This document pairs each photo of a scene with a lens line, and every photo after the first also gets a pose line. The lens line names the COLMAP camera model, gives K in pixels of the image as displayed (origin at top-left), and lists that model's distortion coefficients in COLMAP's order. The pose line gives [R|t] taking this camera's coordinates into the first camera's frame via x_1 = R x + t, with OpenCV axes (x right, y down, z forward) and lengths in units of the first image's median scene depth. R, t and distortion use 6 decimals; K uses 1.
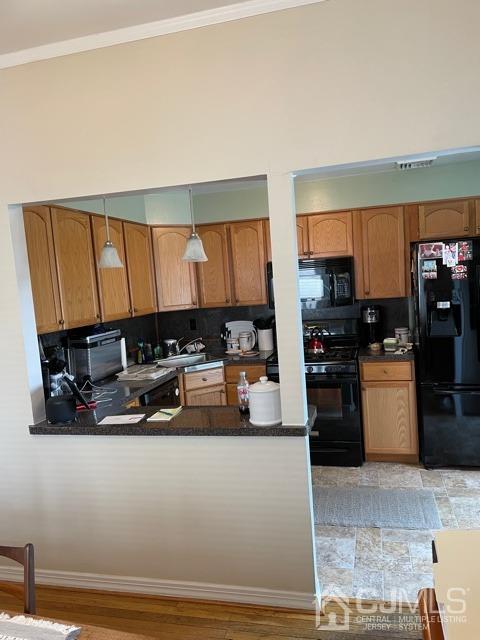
lens RADIAL K [[504.8, 0, 245.5], [0, 504.8, 320.5], [0, 0, 1]] dist [0.101265, -0.038079]
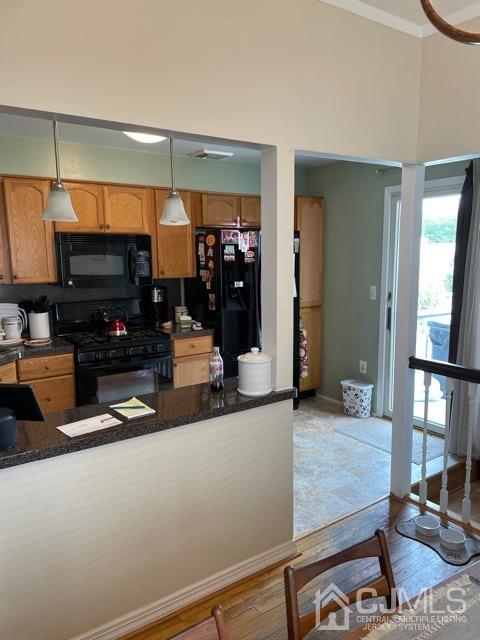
lens RADIAL K [[504.8, 0, 245.7], [0, 504.8, 322.5], [0, 0, 1]] dist [0.101265, -0.038079]
pose [[0.636821, -0.045134, 0.769690, -0.494354], [0.028041, 0.998980, 0.035379, 0.016460], [-0.770502, -0.000948, 0.637437, 0.251404]]
